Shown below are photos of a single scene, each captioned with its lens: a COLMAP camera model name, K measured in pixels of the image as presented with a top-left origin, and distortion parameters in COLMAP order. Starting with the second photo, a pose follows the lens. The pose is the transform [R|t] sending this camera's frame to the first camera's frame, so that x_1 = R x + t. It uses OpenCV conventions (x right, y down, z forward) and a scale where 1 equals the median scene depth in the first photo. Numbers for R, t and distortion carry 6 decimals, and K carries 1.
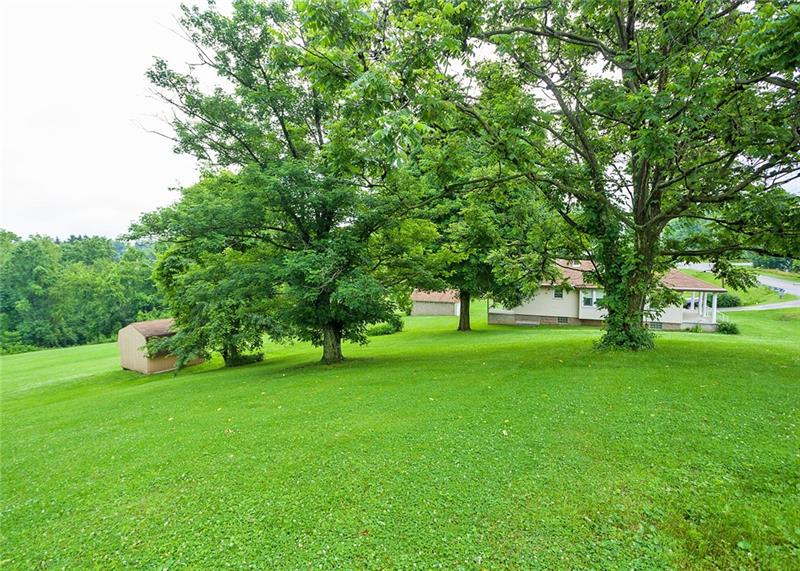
lens RADIAL K [[446.7, 0, 401.0], [0, 446.7, 279.7], [0, 0, 1]] dist [-0.000326, 0.037367]
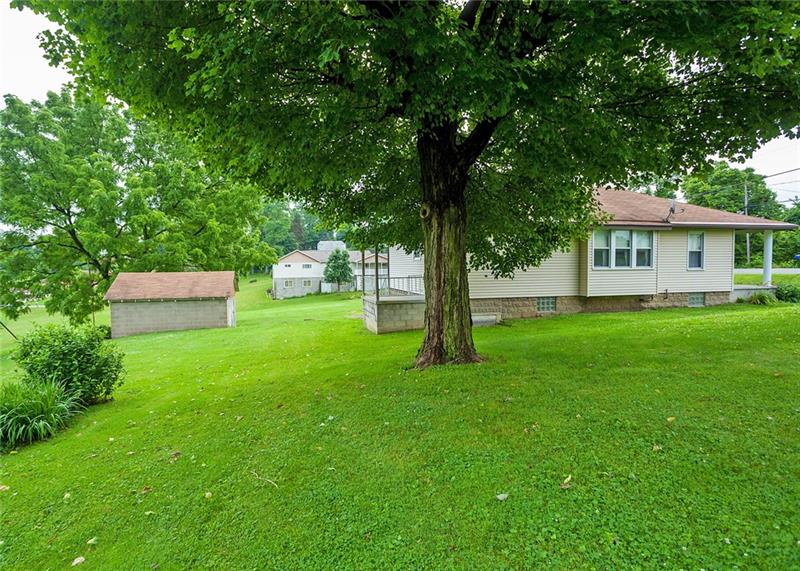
lens RADIAL K [[432.4, 0, 399.3], [0, 432.4, 279.8], [0, 0, 1]] dist [-0.005174, 0.031260]
pose [[0.808981, -0.023955, 0.587346, 0.001236], [0.047326, 0.998580, -0.024458, 0.013774], [-0.585926, 0.047583, 0.808966, 0.147150]]
